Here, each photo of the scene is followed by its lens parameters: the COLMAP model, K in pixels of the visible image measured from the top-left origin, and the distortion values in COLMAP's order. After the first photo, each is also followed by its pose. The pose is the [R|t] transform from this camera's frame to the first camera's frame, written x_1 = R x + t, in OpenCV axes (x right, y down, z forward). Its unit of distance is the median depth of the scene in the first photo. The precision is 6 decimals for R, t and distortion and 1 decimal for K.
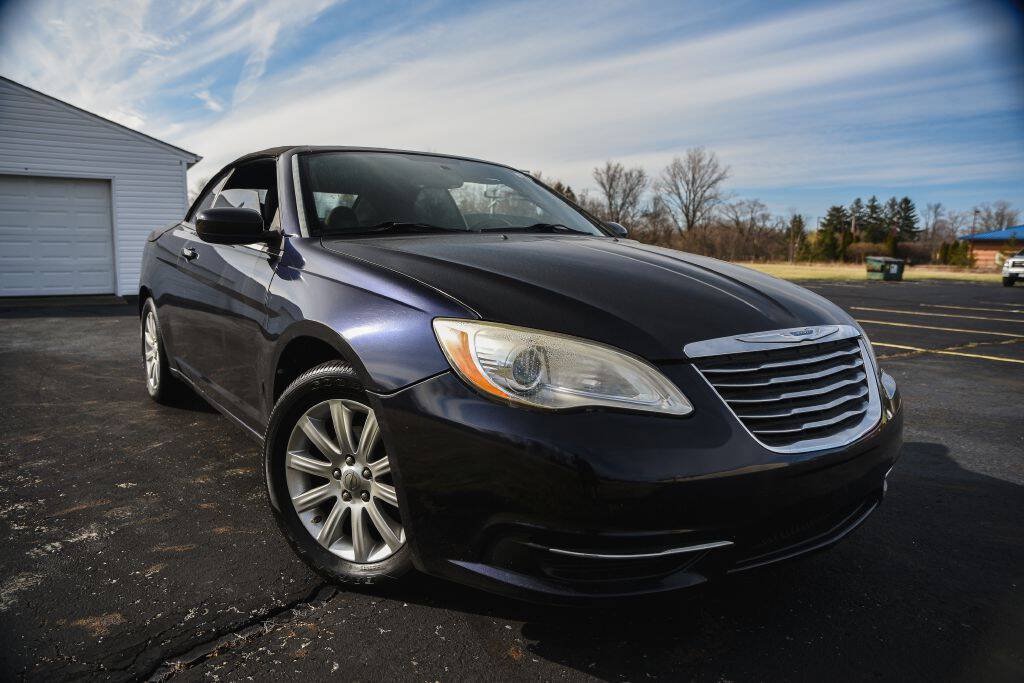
lens RADIAL K [[700.9, 0, 510.8], [0, 700.9, 344.4], [0, 0, 1]] dist [-0.113472, 0.083846]
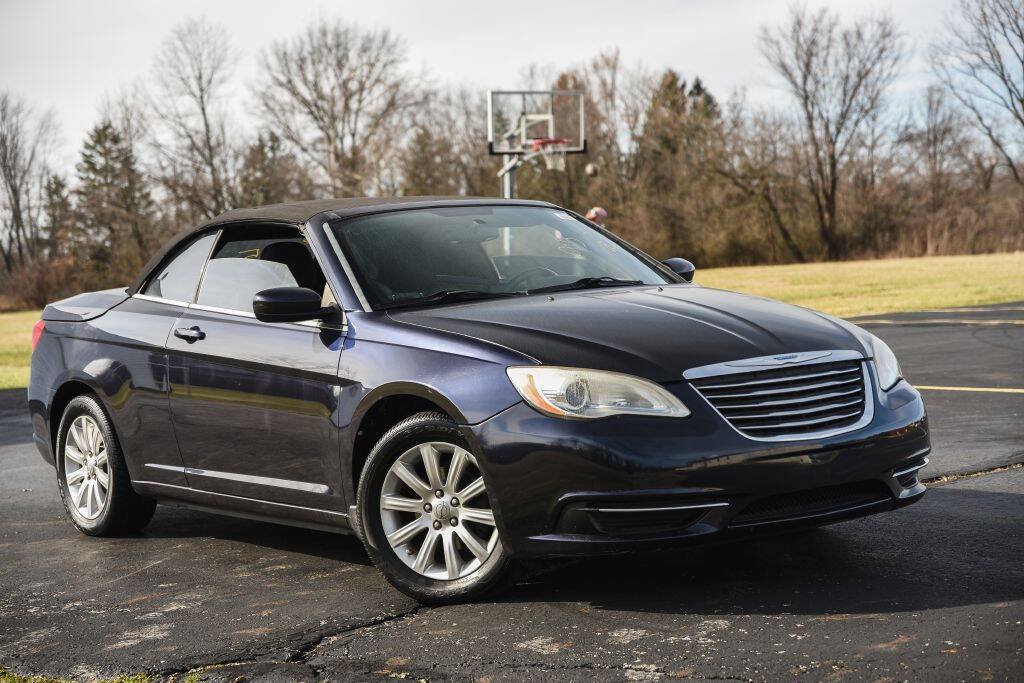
lens RADIAL K [[2063.9, 0, 514.6], [0, 2063.9, 343.3], [0, 0, 1]] dist [0.352378, -0.063086]
pose [[0.996616, -0.078937, -0.022925, 0.002168], [0.076525, 0.992831, -0.091822, 0.170590], [0.030009, 0.089757, 0.995512, -1.800323]]
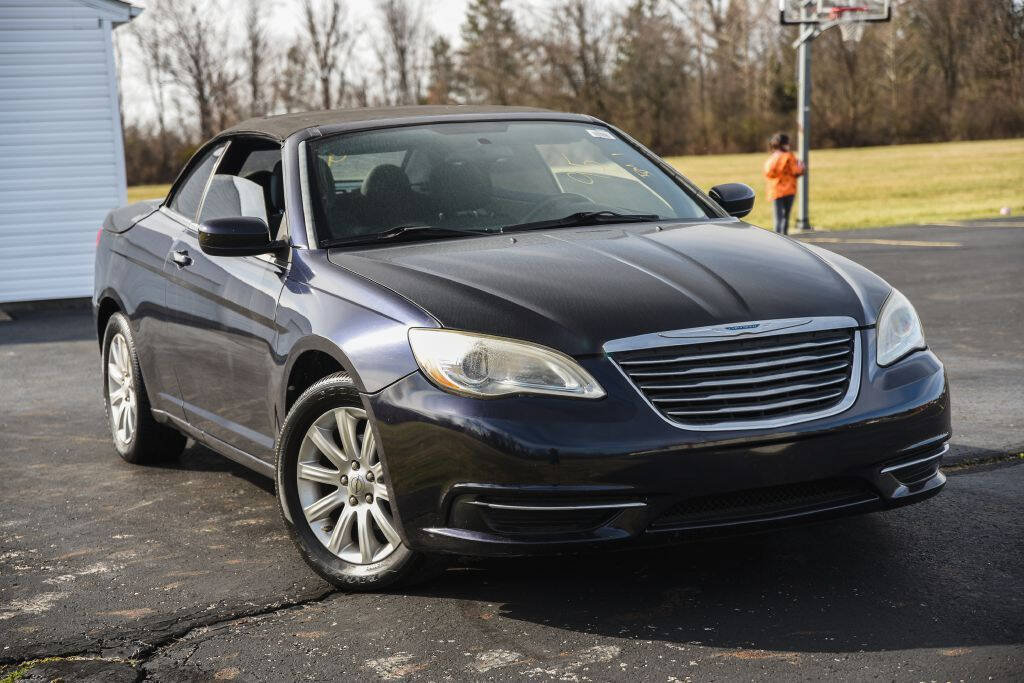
lens RADIAL K [[2024.6, 0, 508.9], [0, 2024.6, 343.6], [0, 0, 1]] dist [0.337969, -0.002315]
pose [[0.971619, -0.039864, -0.233168, 0.498964], [0.033559, 0.998957, -0.030947, 0.058557], [0.234159, 0.022244, 0.971944, -1.346722]]
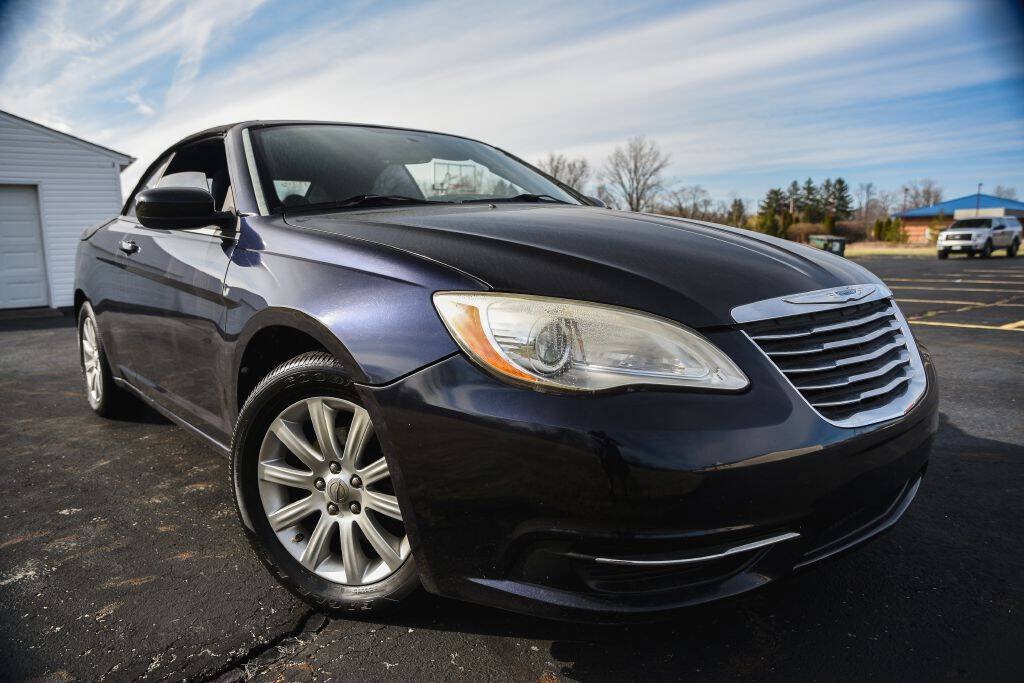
lens RADIAL K [[696.8, 0, 510.2], [0, 696.8, 343.8], [0, 0, 1]] dist [-0.111375, 0.078393]
pose [[0.996190, -0.051649, 0.070267, -0.046419], [0.051206, 0.998655, 0.008087, 0.012662], [-0.070590, -0.004458, 0.997495, 0.092353]]
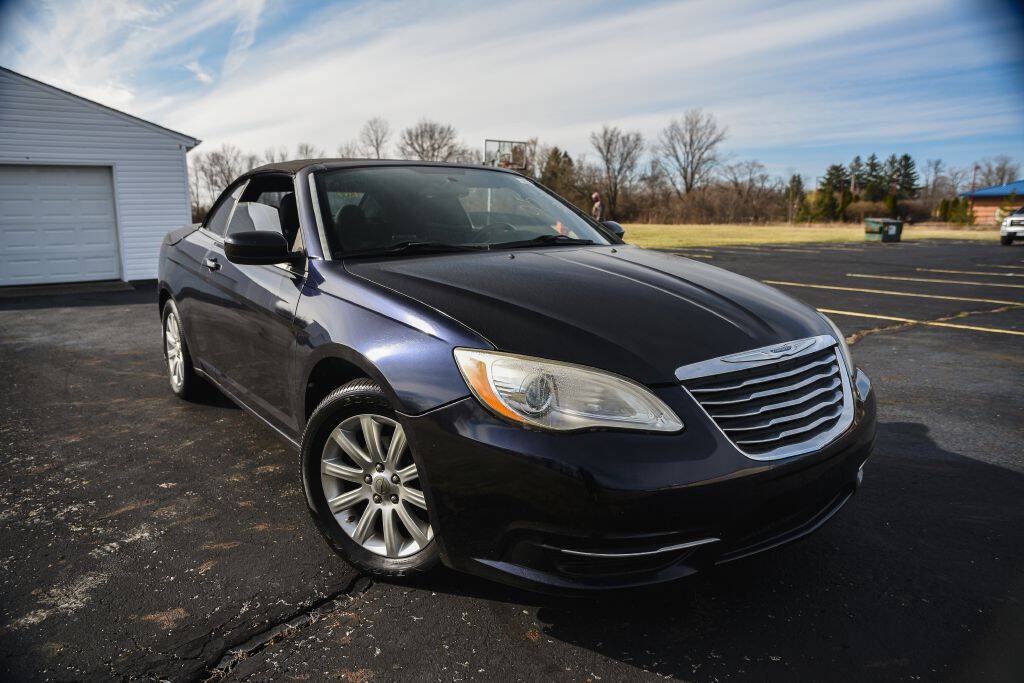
lens RADIAL K [[702.8, 0, 511.3], [0, 702.8, 339.3], [0, 0, 1]] dist [-0.111164, 0.082236]
pose [[0.999707, -0.024191, -0.000232, -0.009903], [0.024179, 0.998786, 0.042911, -0.056569], [-0.000806, -0.042904, 0.999079, -0.078558]]
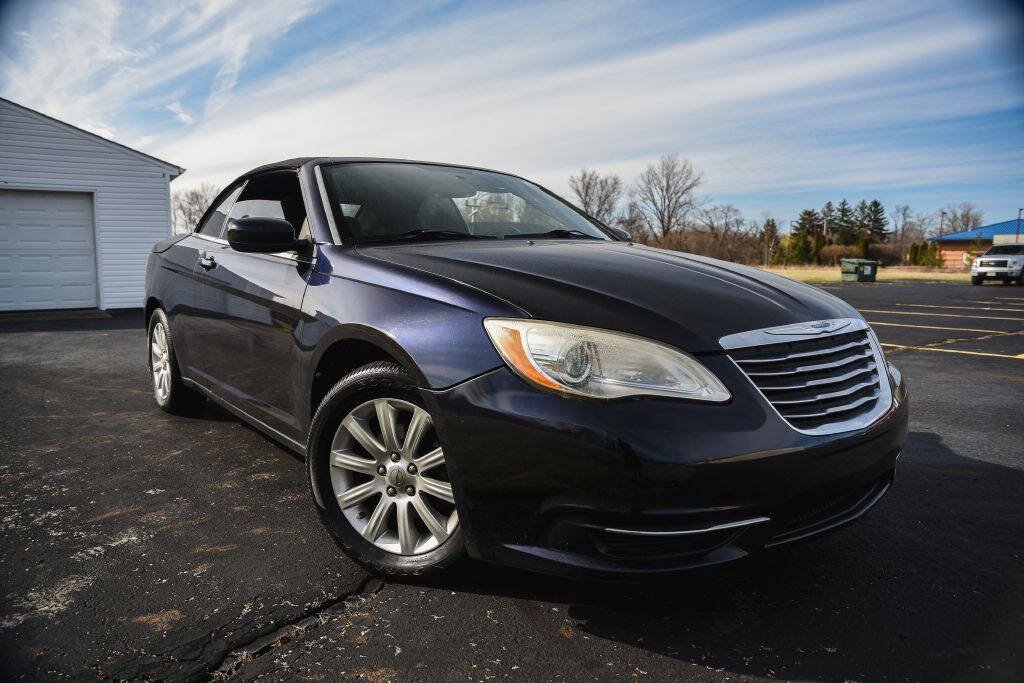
lens RADIAL K [[702.8, 0, 511.3], [0, 702.8, 339.3], [0, 0, 1]] dist [-0.111164, 0.082236]
pose [[0.999209, -0.019492, 0.034651, -0.061825], [0.020165, 0.999613, -0.019158, 0.009634], [-0.034264, 0.019842, 0.999216, -0.040797]]
